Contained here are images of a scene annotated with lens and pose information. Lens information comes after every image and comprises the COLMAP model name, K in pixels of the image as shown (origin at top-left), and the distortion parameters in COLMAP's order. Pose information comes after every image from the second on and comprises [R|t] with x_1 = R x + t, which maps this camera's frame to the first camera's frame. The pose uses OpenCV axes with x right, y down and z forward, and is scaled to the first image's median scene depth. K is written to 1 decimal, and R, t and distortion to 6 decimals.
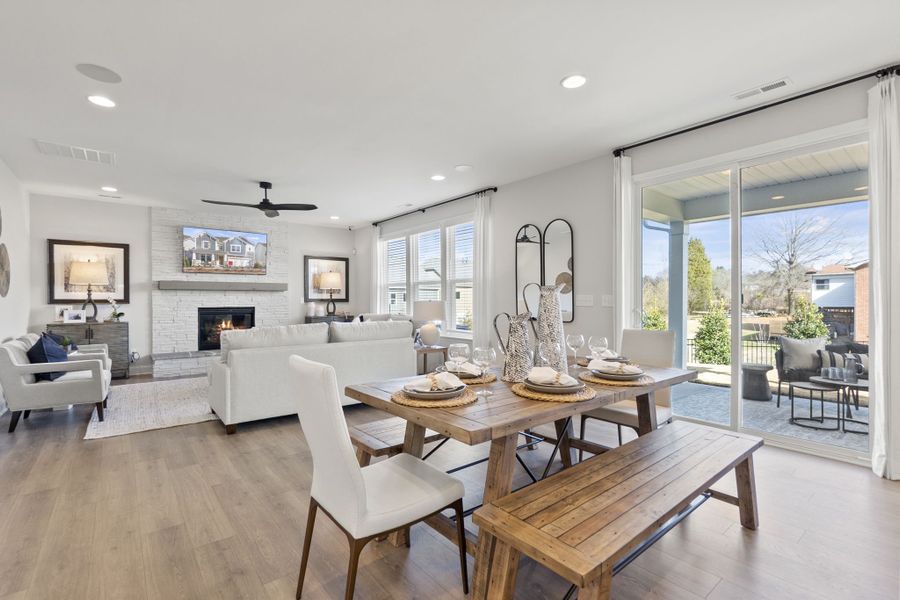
lens RADIAL K [[406.0, 0, 445.0], [0, 406.0, 301.8], [0, 0, 1]] dist [-0.000122, -0.000083]
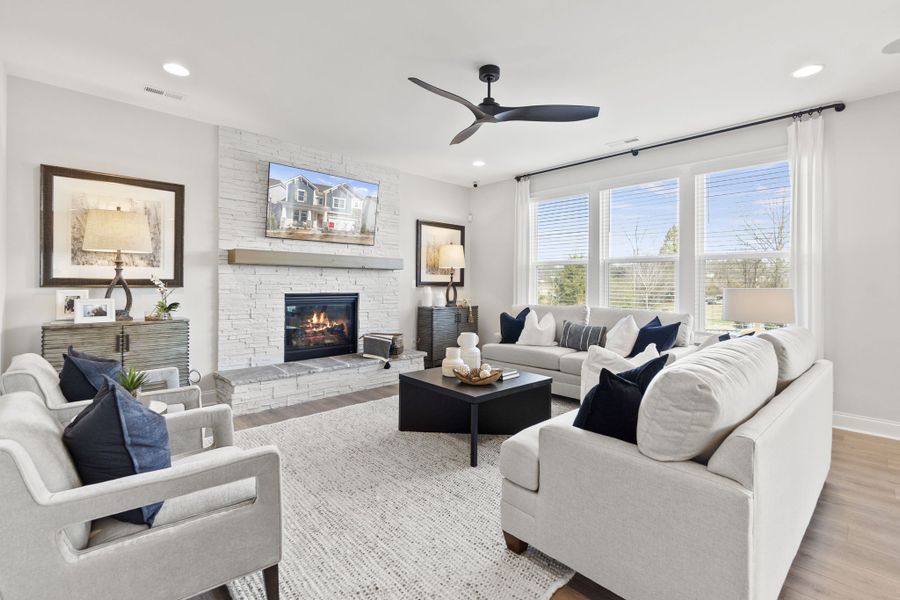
lens RADIAL K [[406.0, 0, 457.4], [0, 406.0, 283.9], [0, 0, 1]] dist [-0.000122, -0.000083]
pose [[0.995661, 0.009364, 0.092580, -0.411162], [-0.008941, 0.999948, -0.004990, -0.000572], [-0.092622, 0.004140, 0.995693, 0.357380]]
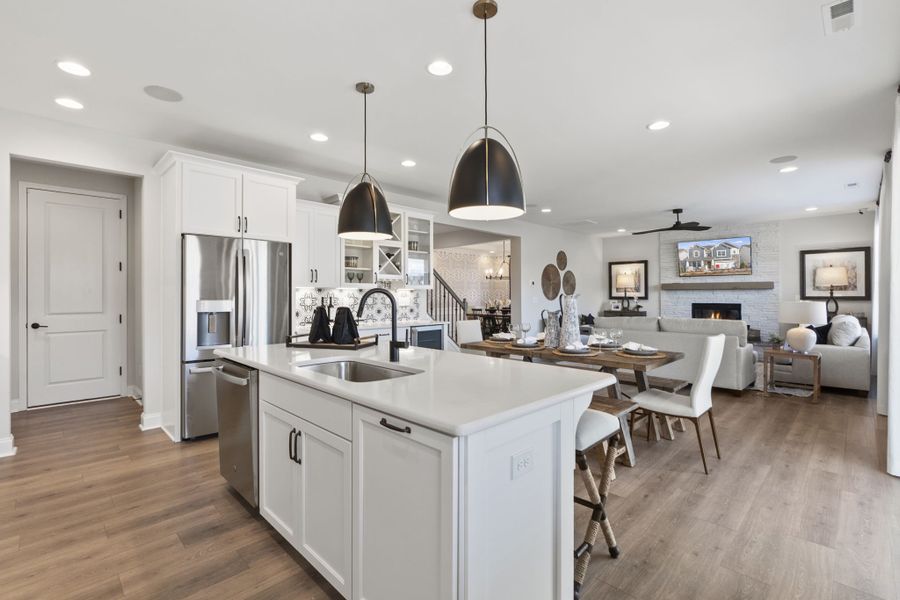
lens RADIAL K [[406.0, 0, 463.2], [0, 406.0, 299.7], [0, 0, 1]] dist [-0.000122, -0.000083]
pose [[0.134870, 0.016268, -0.990730, 0.582676], [-0.001939, 0.999868, 0.016154, -0.017018], [0.990861, -0.000258, 0.134883, 0.112818]]
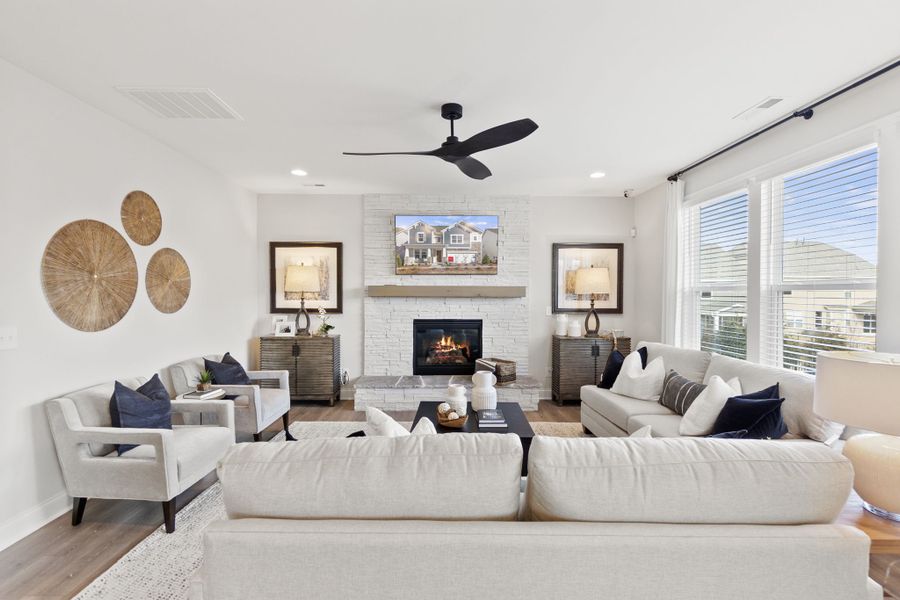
lens RADIAL K [[406.0, 0, 448.6], [0, 406.0, 298.2], [0, 0, 1]] dist [-0.000122, -0.000083]
pose [[0.793085, 0.014301, -0.608943, -0.089977], [-0.008911, 0.999890, 0.011876, -0.036520], [0.609045, -0.003993, 0.793125, 0.442823]]
